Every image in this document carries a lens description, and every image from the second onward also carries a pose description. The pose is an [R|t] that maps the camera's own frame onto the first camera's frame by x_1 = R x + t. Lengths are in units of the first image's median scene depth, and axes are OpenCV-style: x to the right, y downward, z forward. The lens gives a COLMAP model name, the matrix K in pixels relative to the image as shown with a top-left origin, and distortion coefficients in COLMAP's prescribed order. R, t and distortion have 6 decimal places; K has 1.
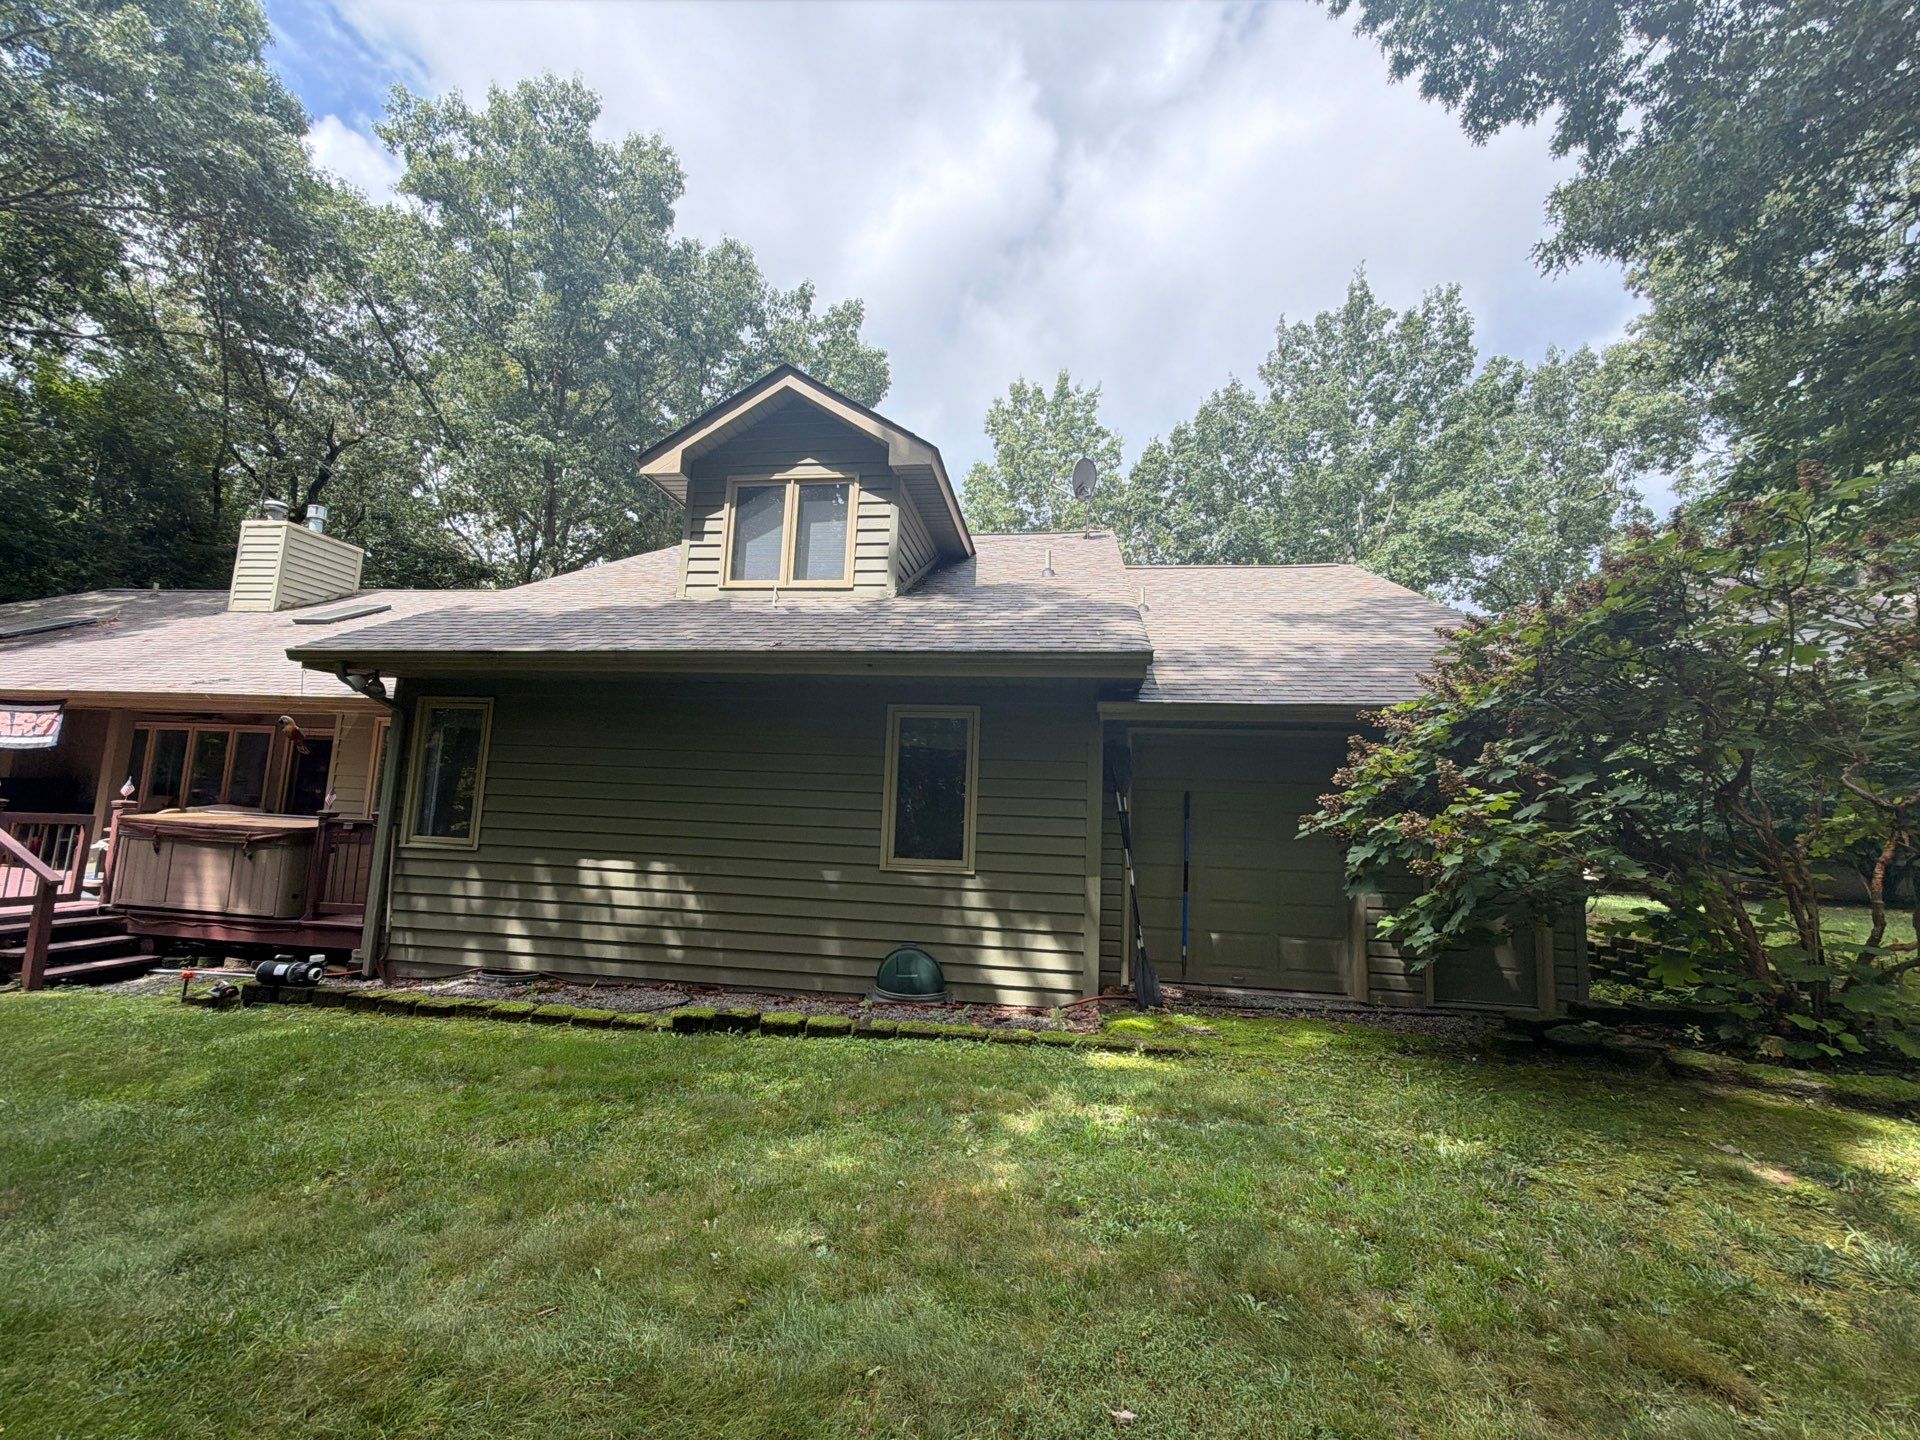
lens RADIAL K [[763.3, 0, 962.7], [0, 763.3, 720.3], [0, 0, 1]] dist [0.000339, -0.000104]
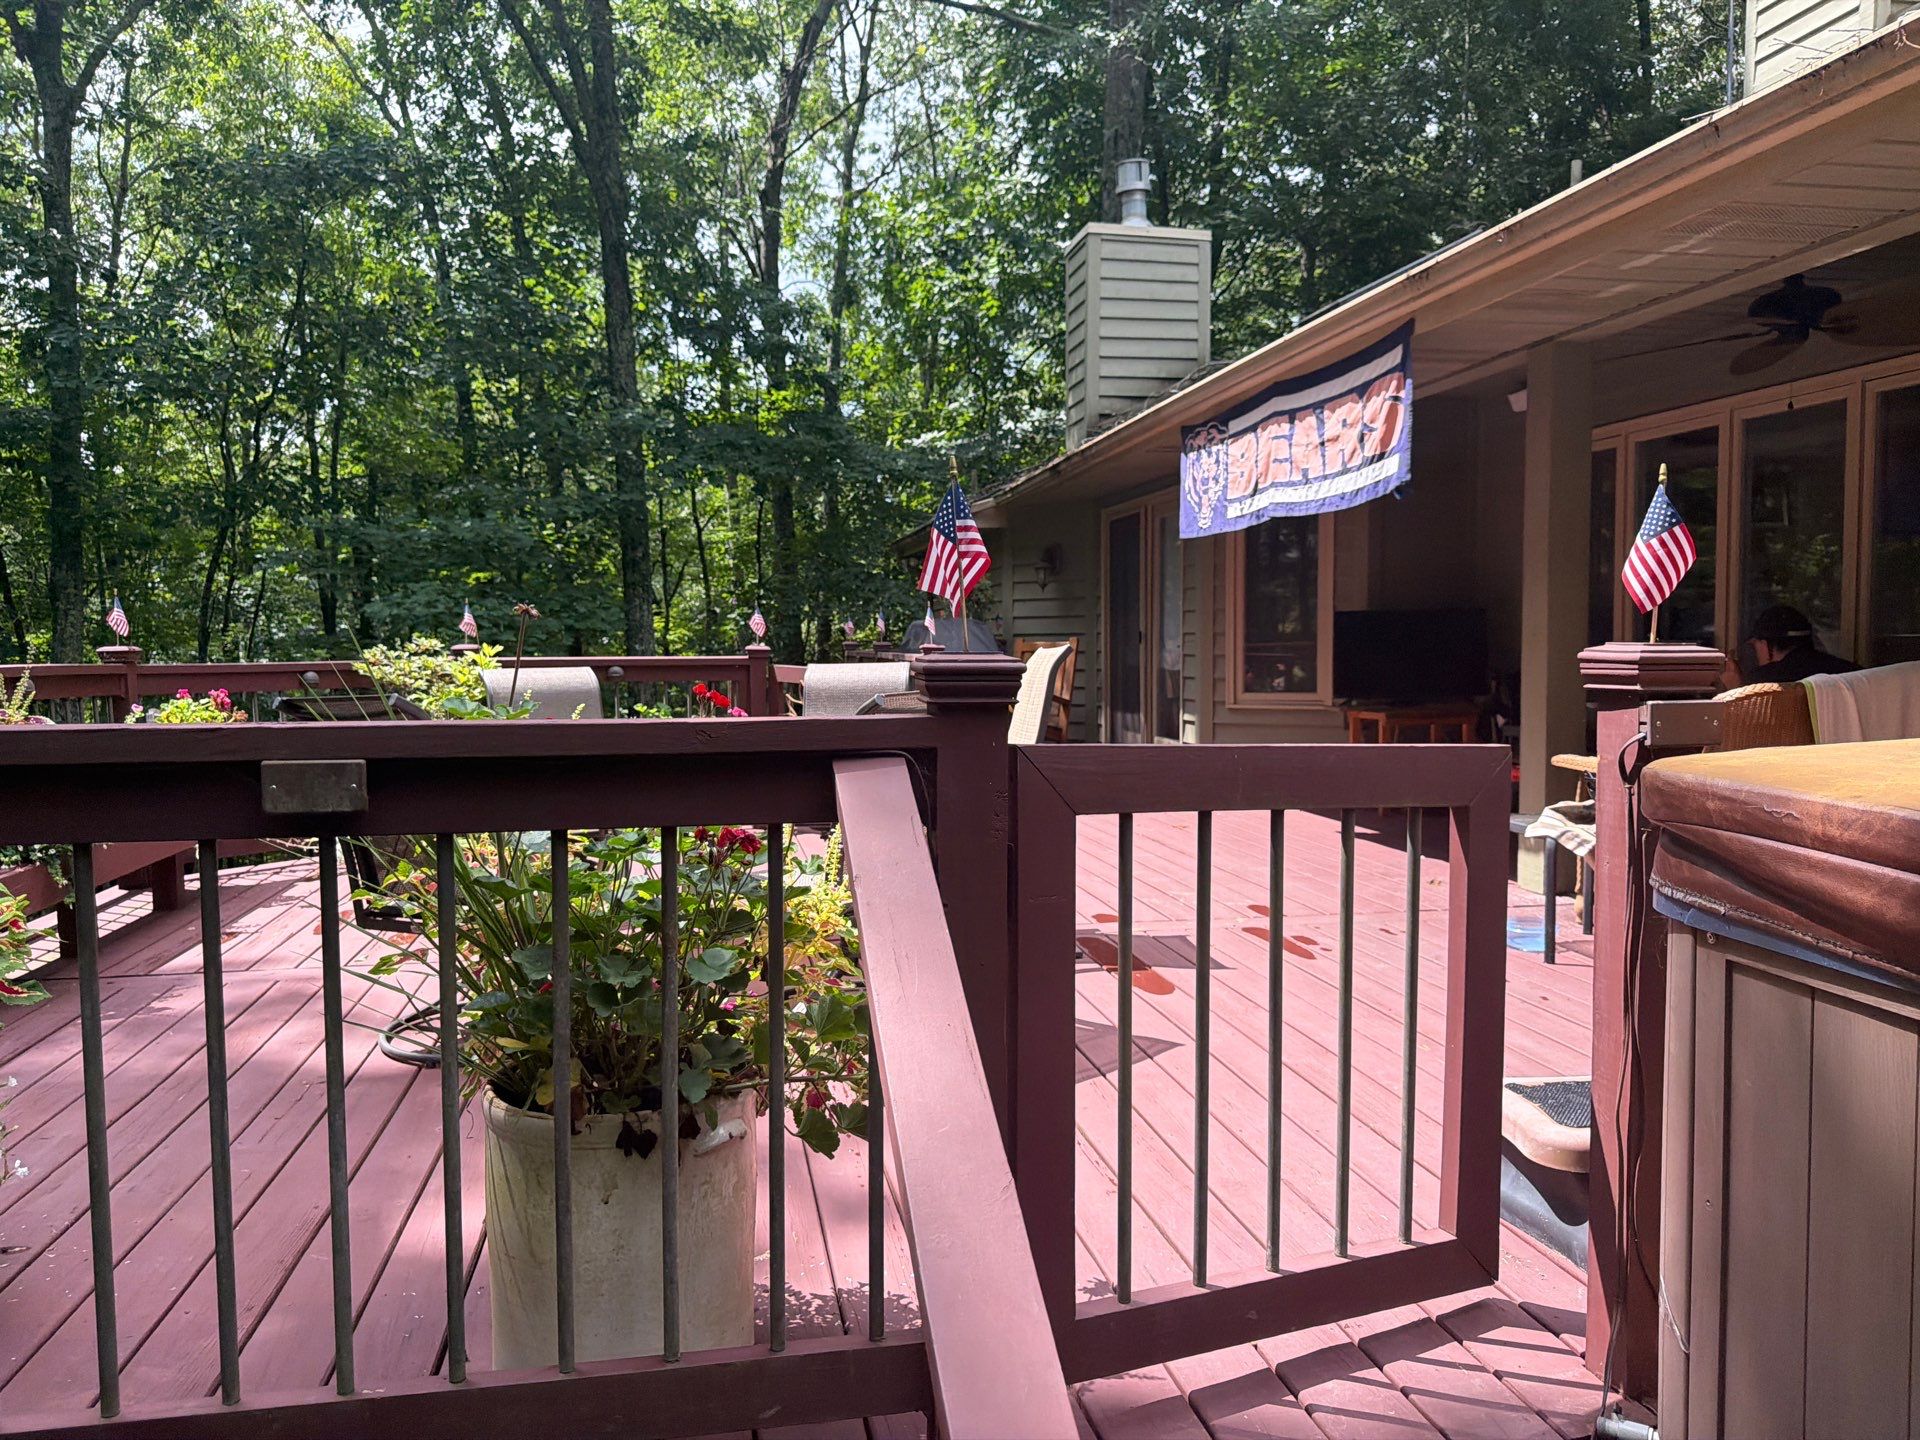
lens RADIAL K [[1359.1, 0, 959.6], [0, 1359.1, 753.0], [0, 0, 1]] dist [0.026888, -0.001363]
pose [[0.317664, 0.033128, -0.947624, -0.939610], [0.135556, 0.987538, 0.079964, 0.092951], [0.938464, -0.153858, 0.309215, 0.837755]]
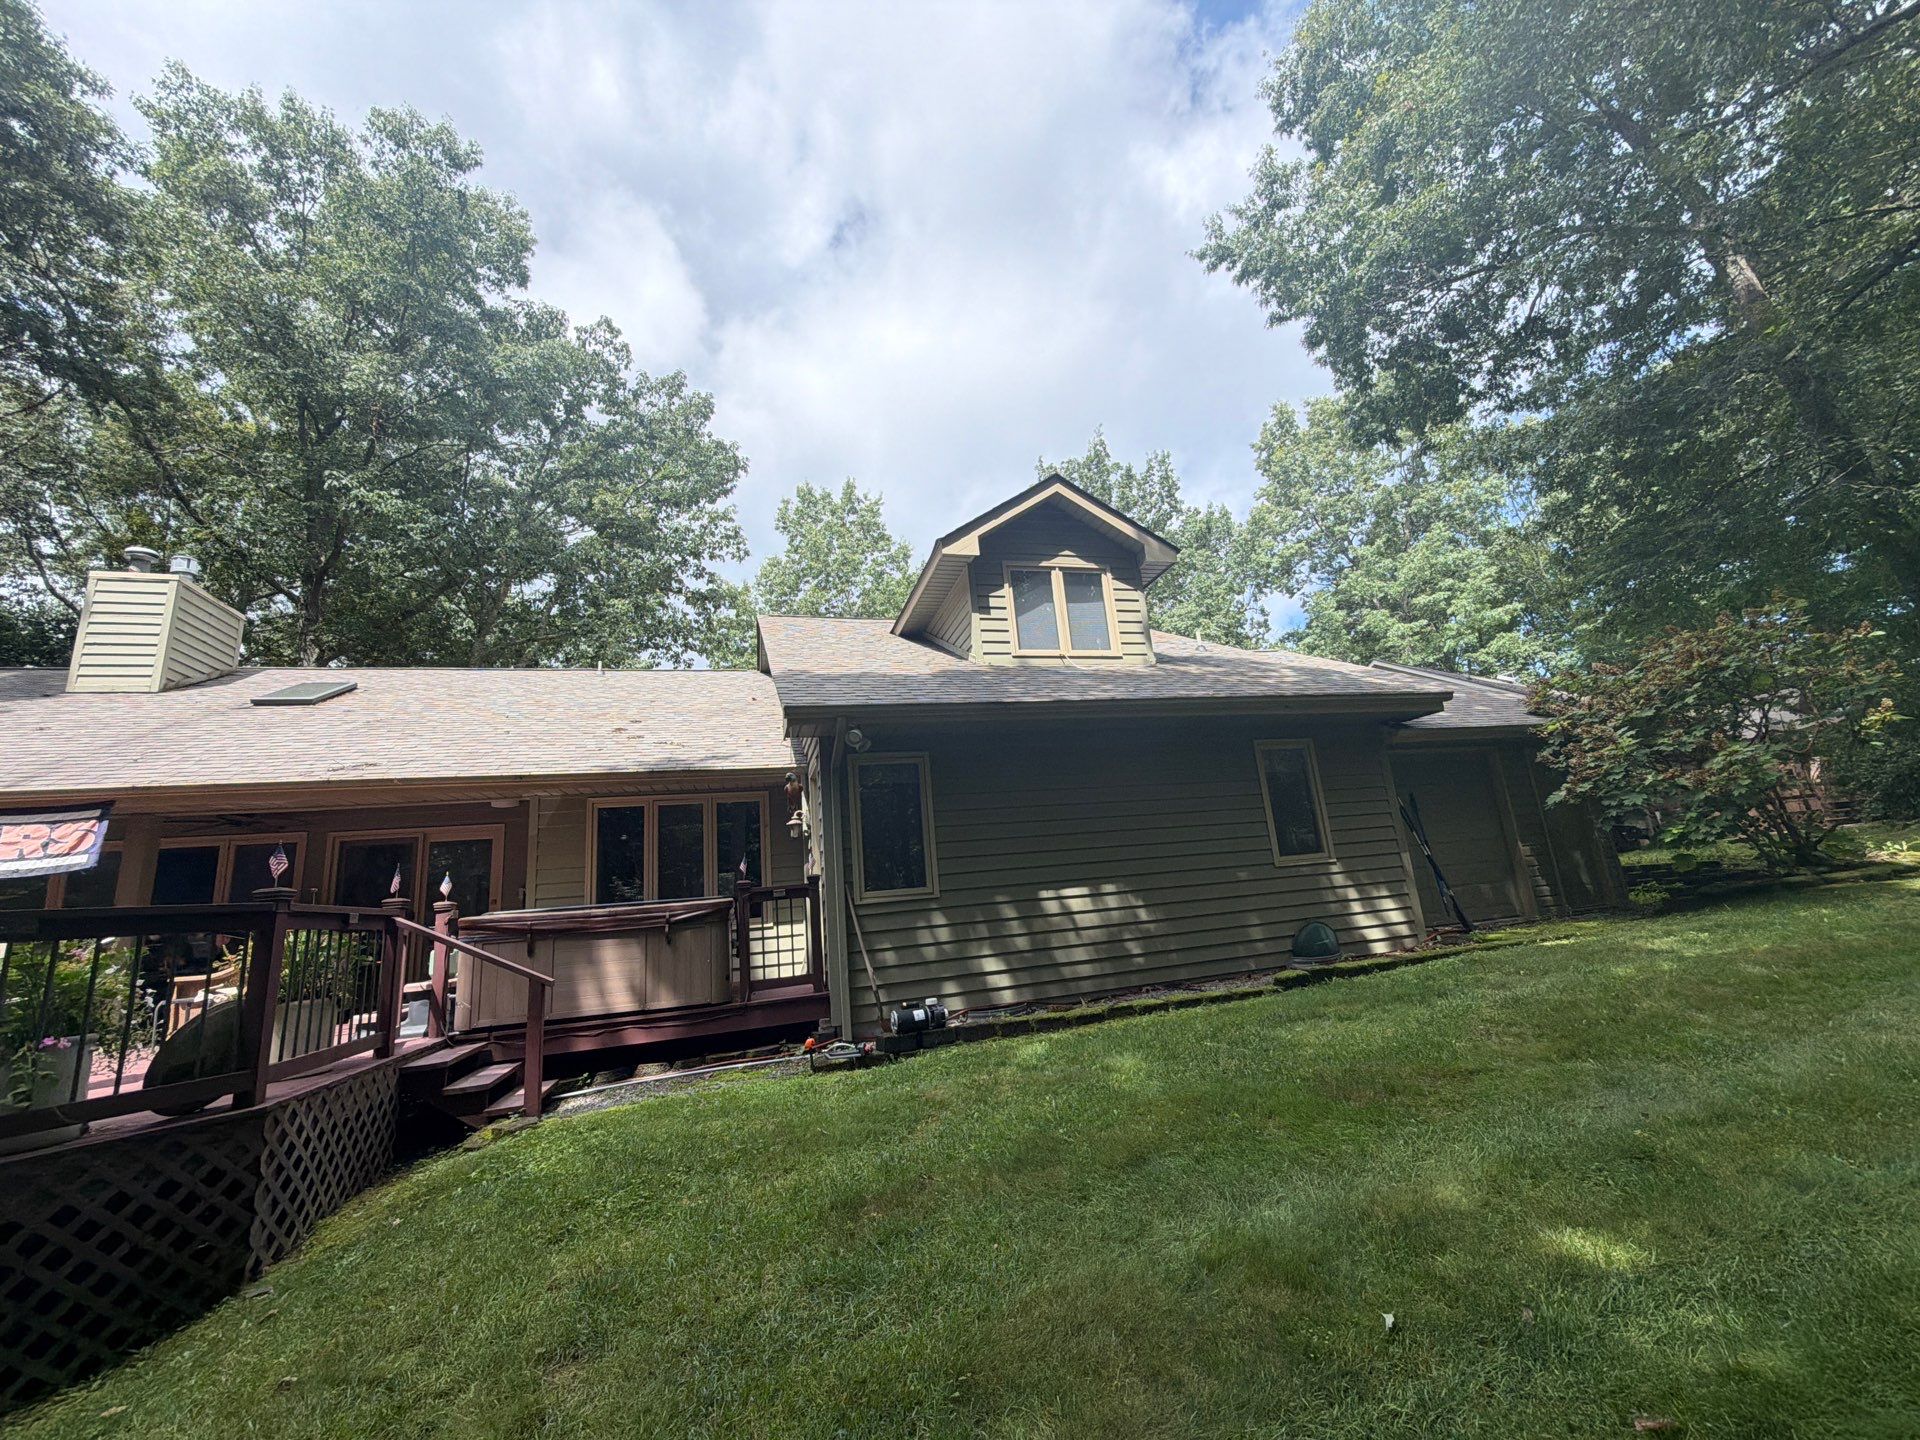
lens RADIAL K [[763.3, 0, 962.7], [0, 763.3, 720.3], [0, 0, 1]] dist [0.000339, -0.000104]
pose [[0.908215, -0.022015, 0.417925, -0.969491], [0.073832, 0.991381, -0.108225, 0.044390], [-0.411940, 0.129148, 0.902012, 0.019940]]
